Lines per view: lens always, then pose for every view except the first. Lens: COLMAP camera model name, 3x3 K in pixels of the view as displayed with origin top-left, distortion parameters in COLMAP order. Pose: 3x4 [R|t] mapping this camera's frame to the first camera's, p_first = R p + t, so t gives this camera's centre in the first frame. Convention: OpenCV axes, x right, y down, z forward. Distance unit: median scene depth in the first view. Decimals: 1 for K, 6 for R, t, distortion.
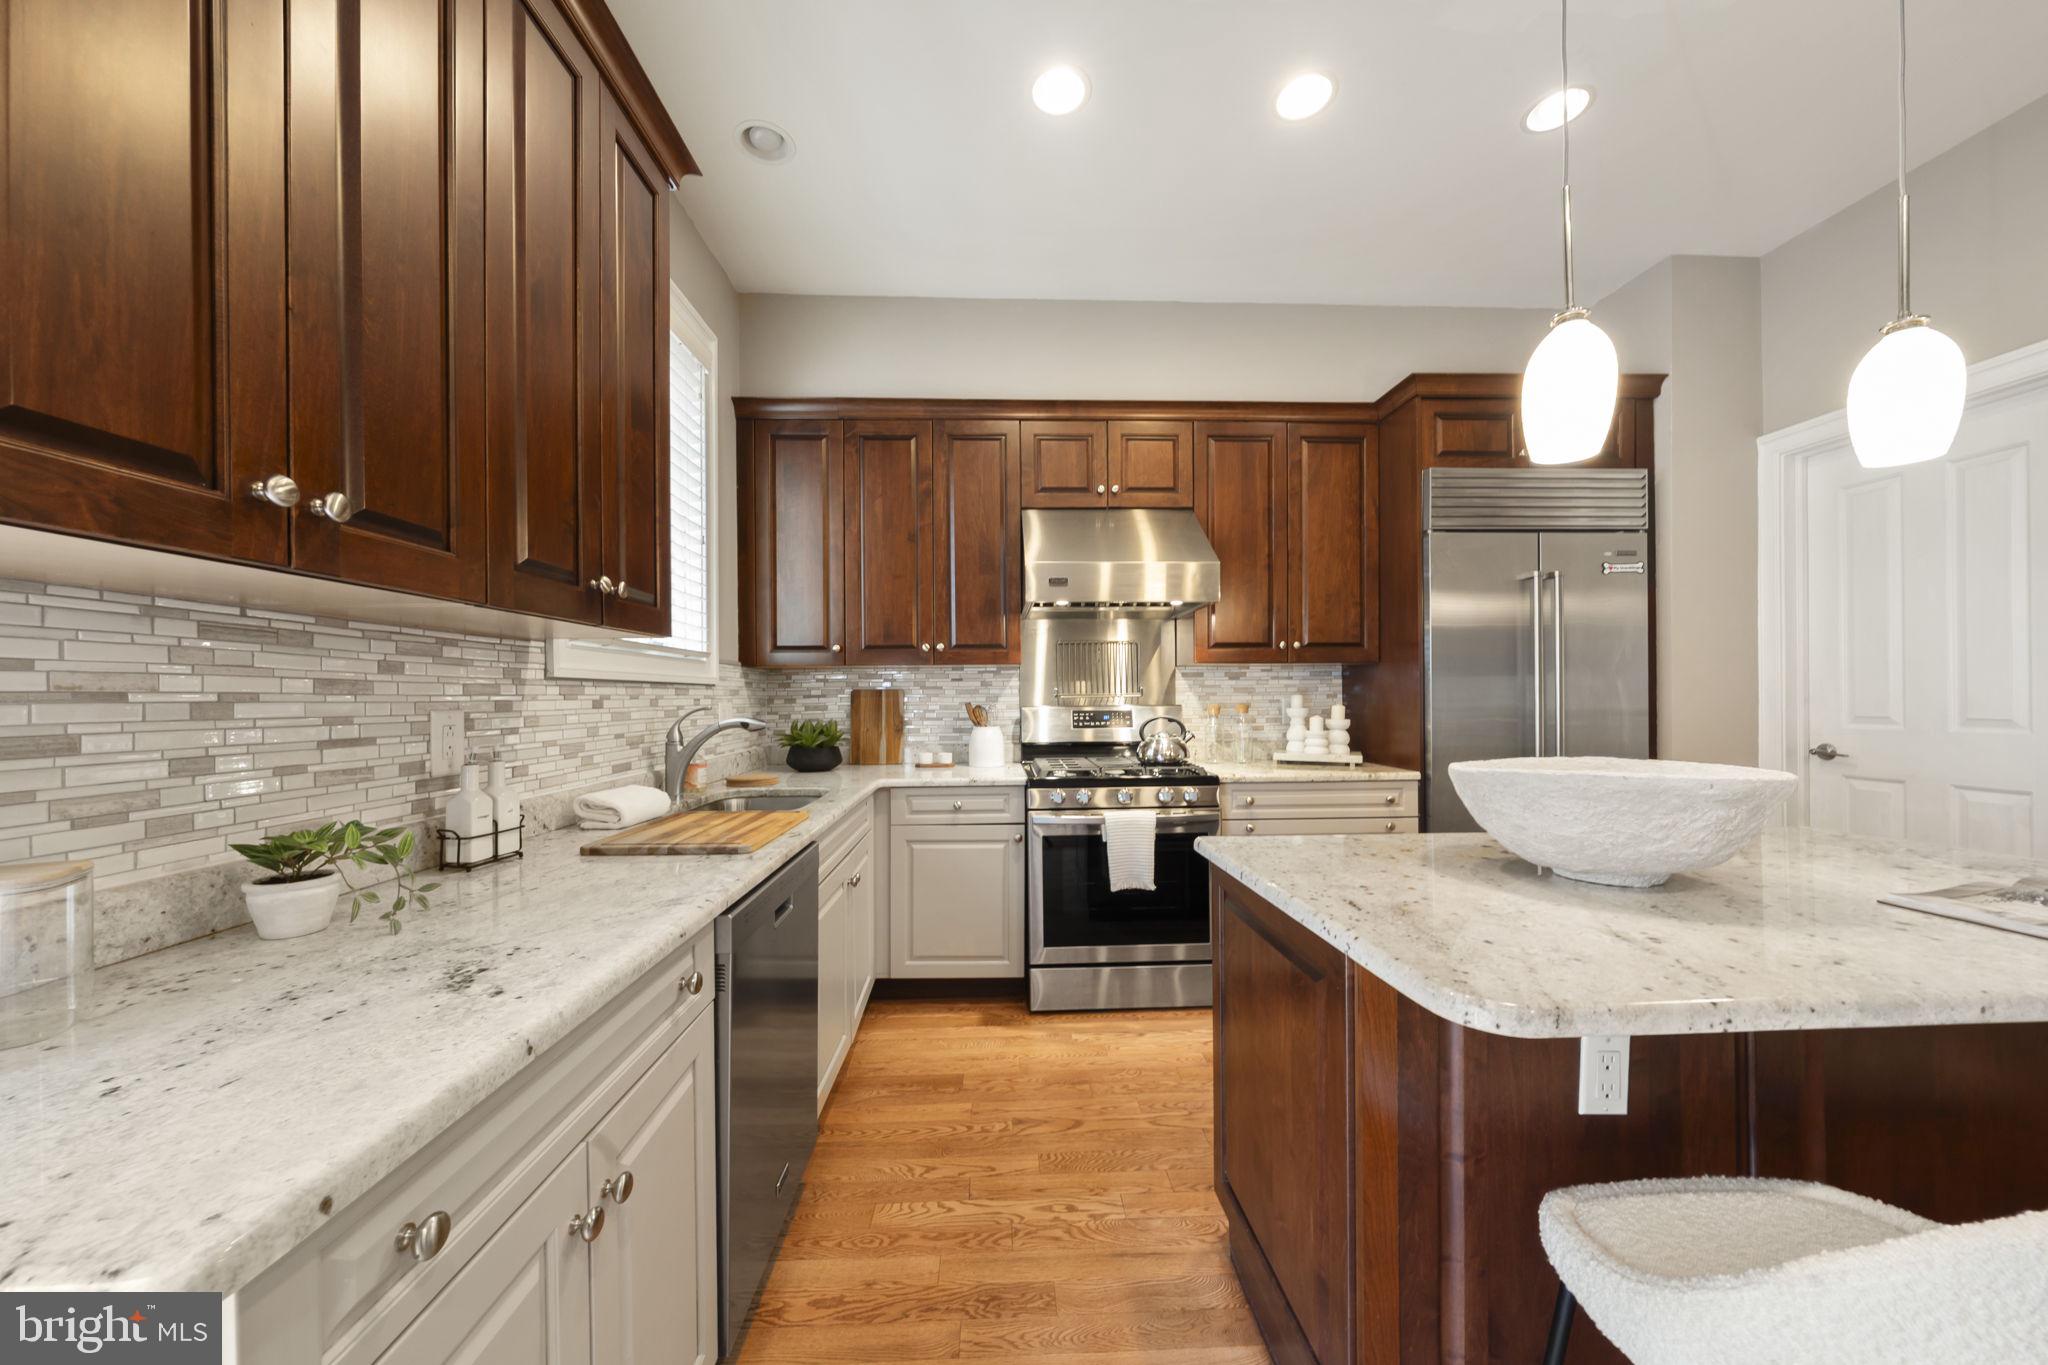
lens RADIAL K [[706.2, 0, 1021.4], [0, 706.2, 696.8], [0, 0, 1]] dist [-0.002611, -0.000080]
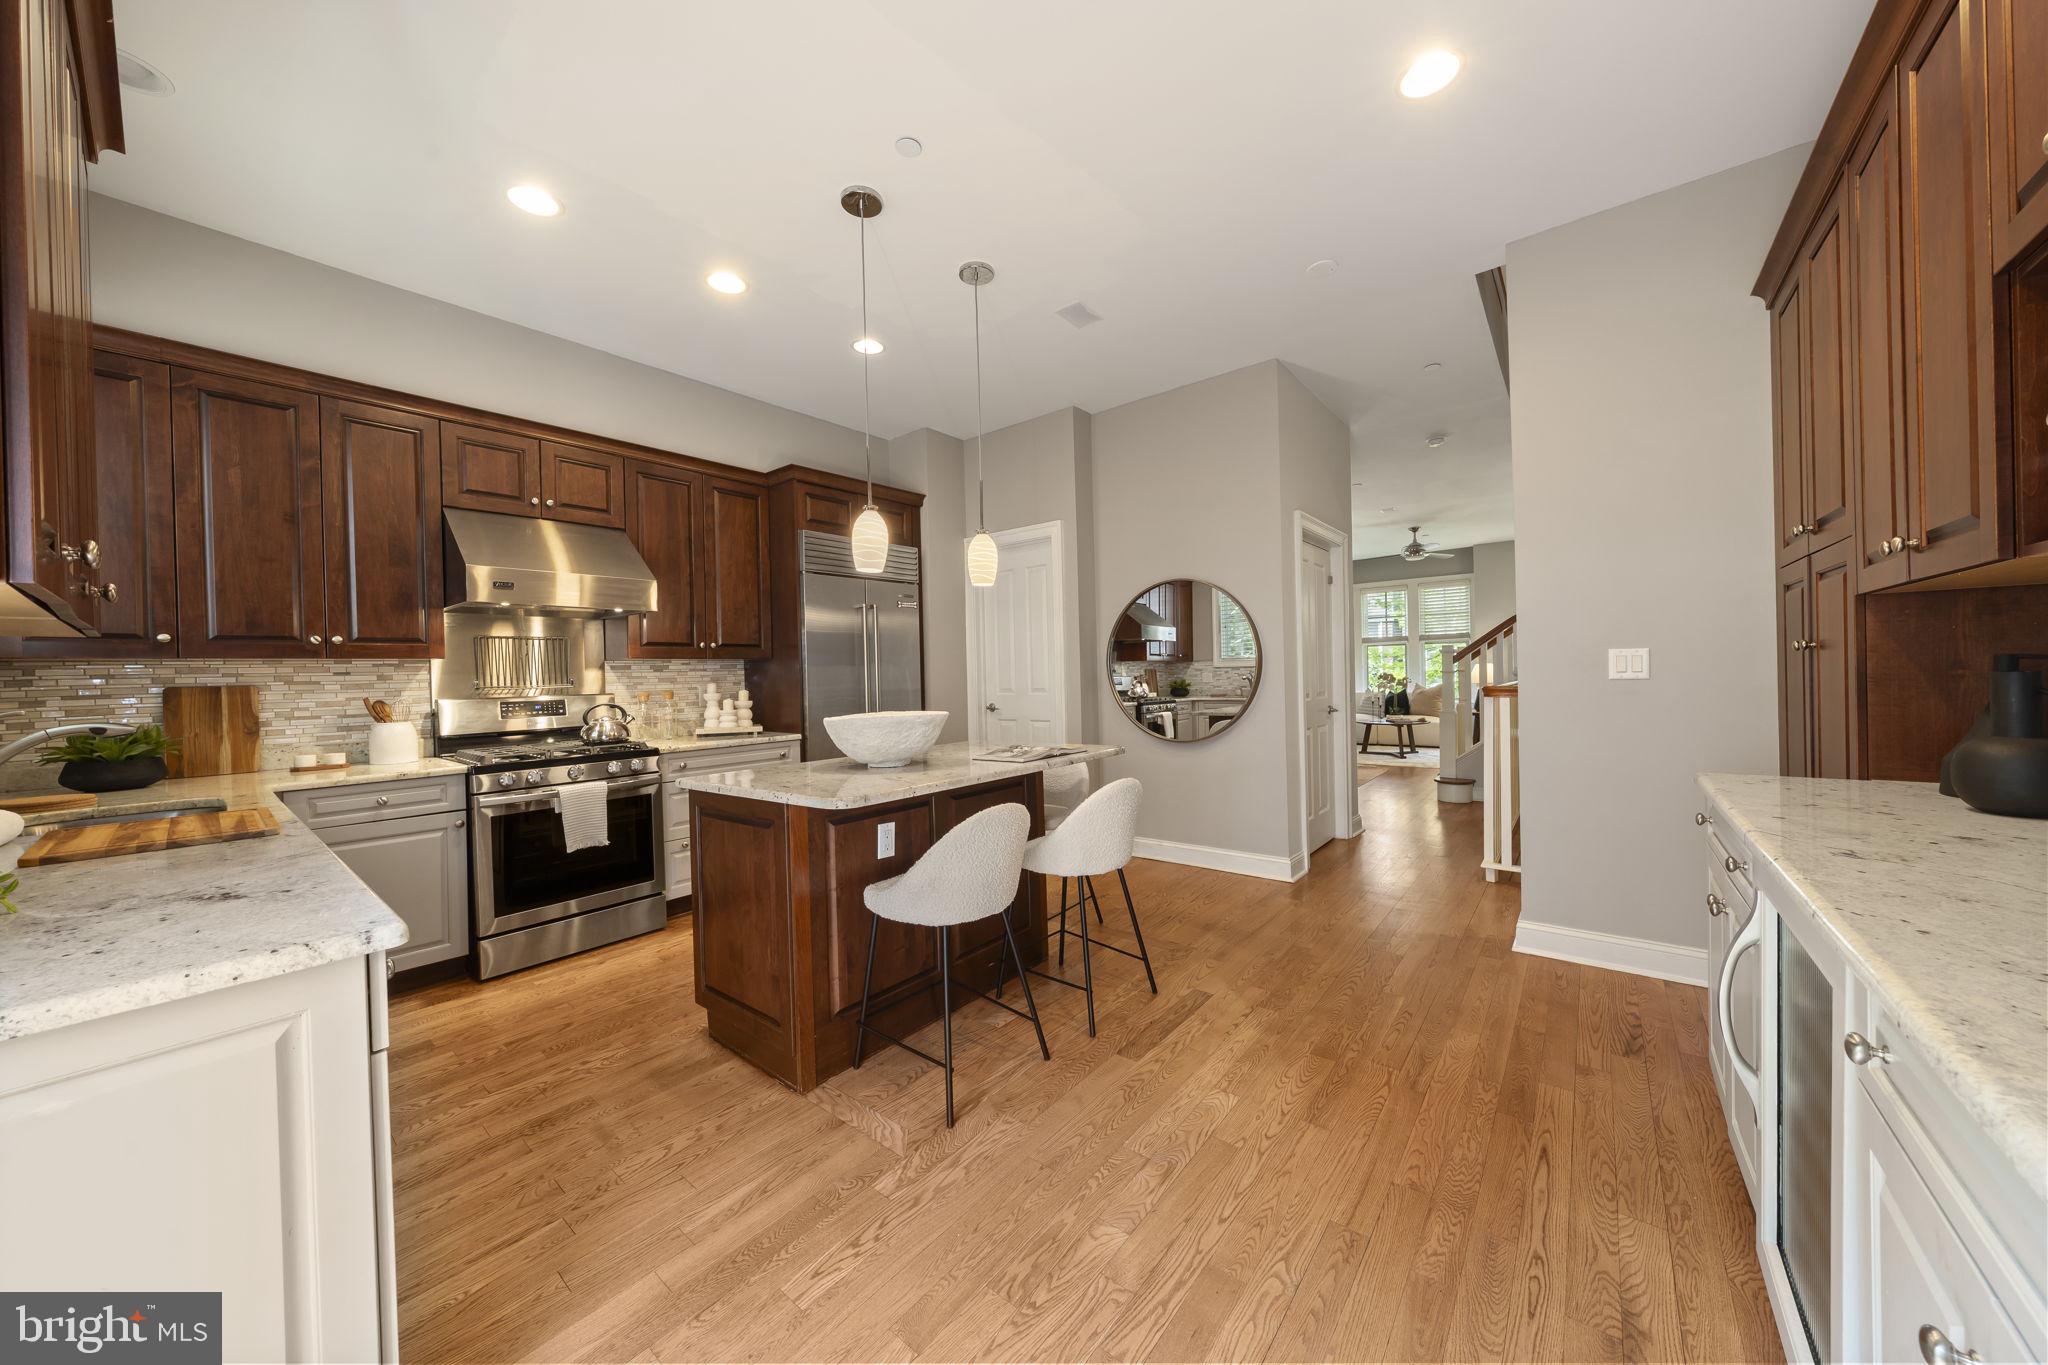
lens RADIAL K [[700.7, 0, 1026.3], [0, 700.7, 678.7], [0, 0, 1]] dist [-0.000492, 0.000019]
pose [[0.662130, -0.013825, 0.749262, -0.226053], [0.018696, 0.999823, 0.001927, -0.003264], [-0.749156, 0.012732, 0.662271, -0.335273]]
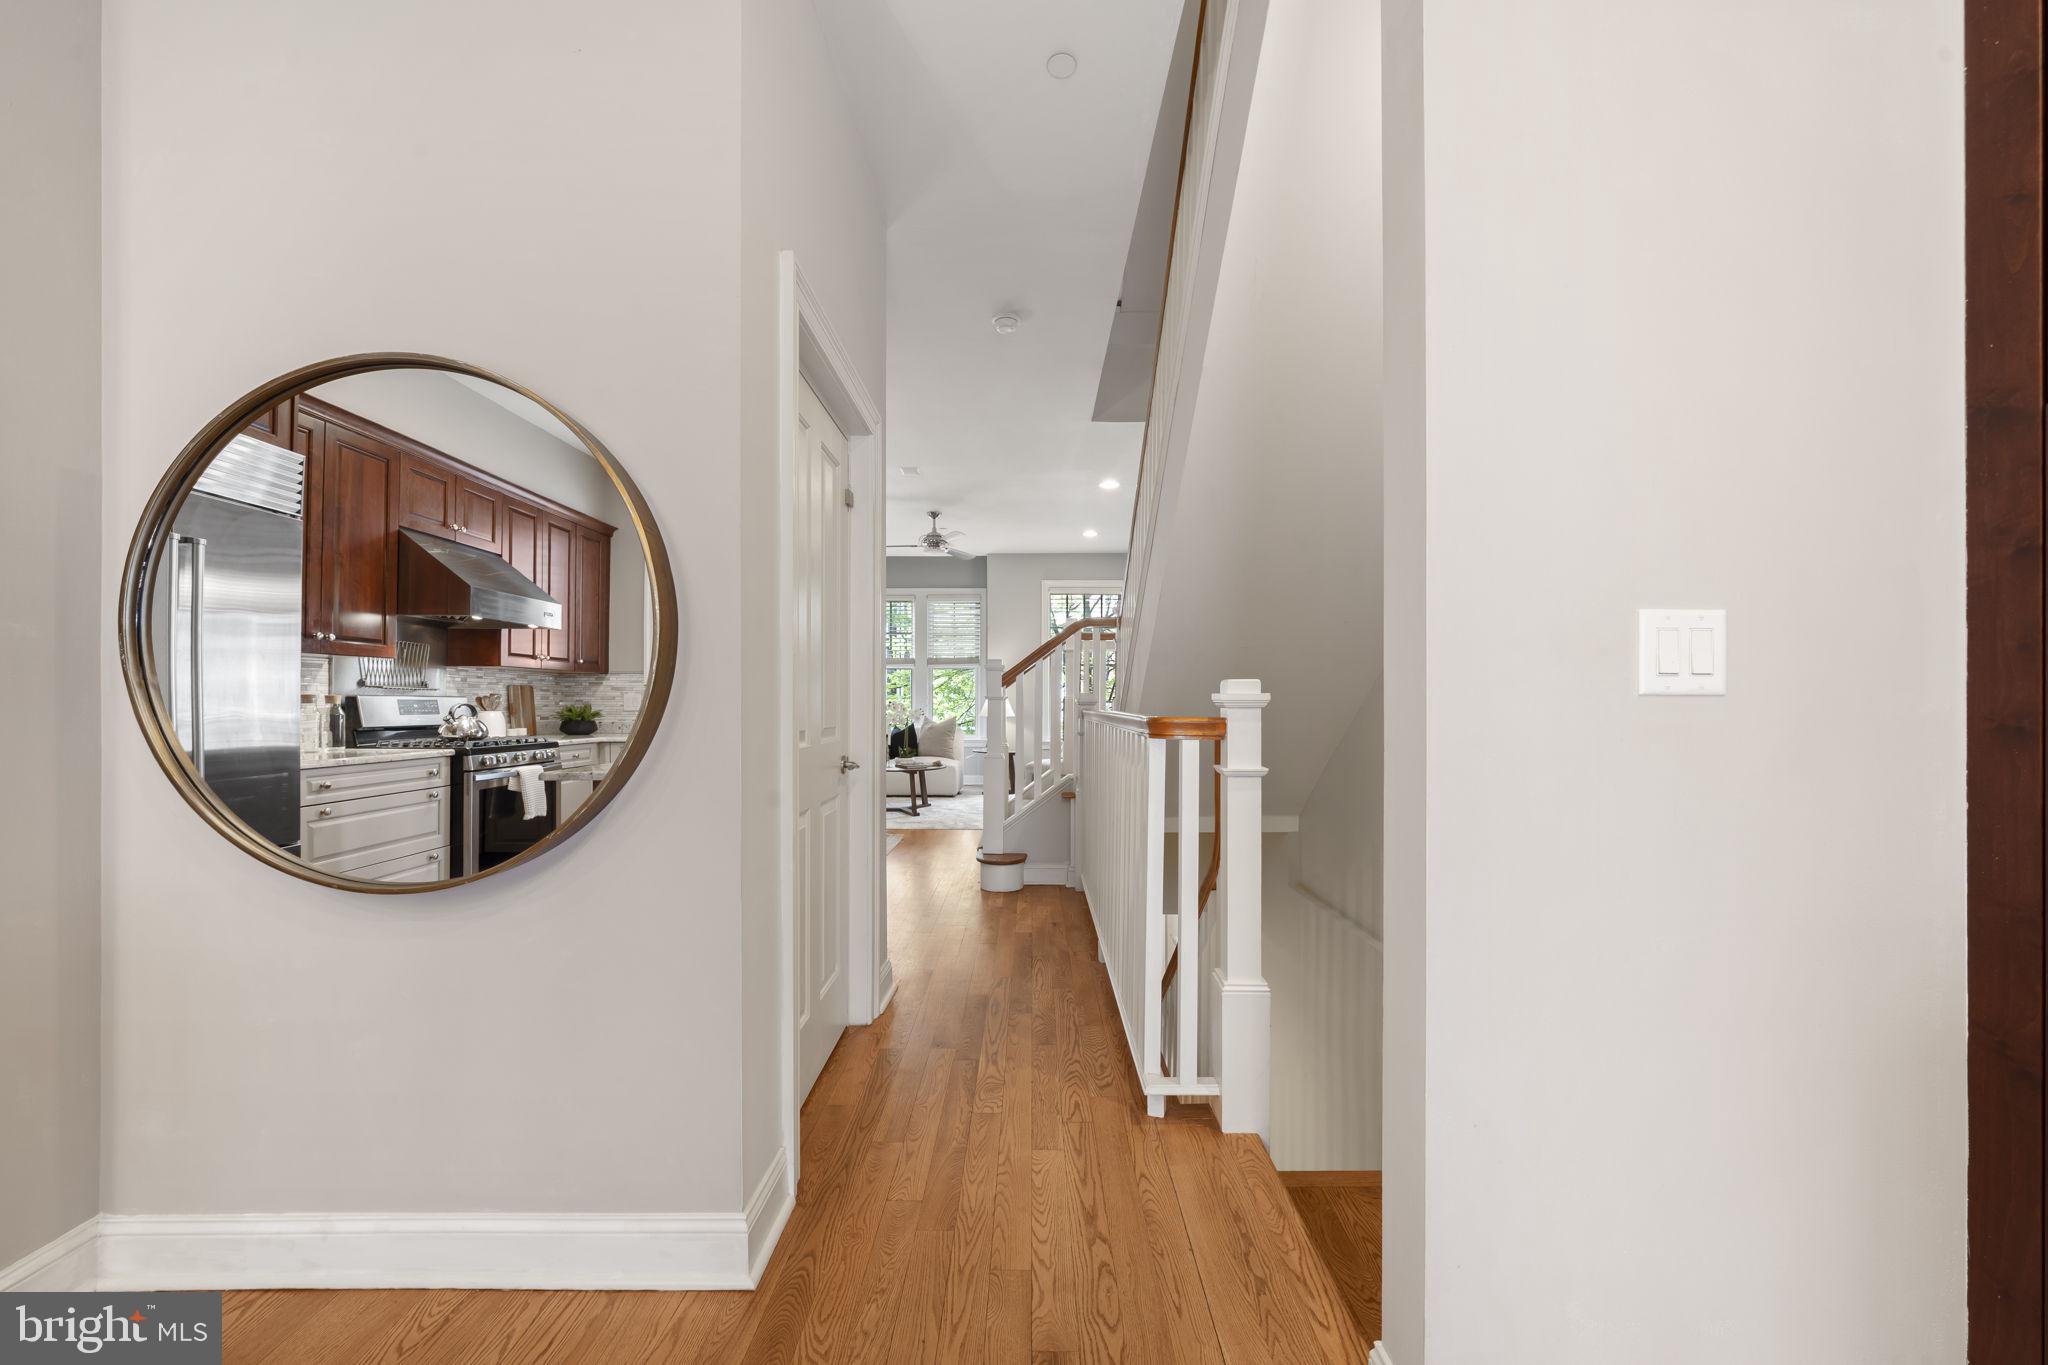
lens RADIAL K [[772.3, 0, 1026.2], [0, 772.3, 695.9], [0, 0, 1]] dist [-0.006836, -0.000363]
pose [[0.047548, 0.011625, 0.998801, 0.671625], [0.001178, 0.999931, -0.011694, 0.019898], [-0.998868, 0.001733, 0.047531, -0.004473]]
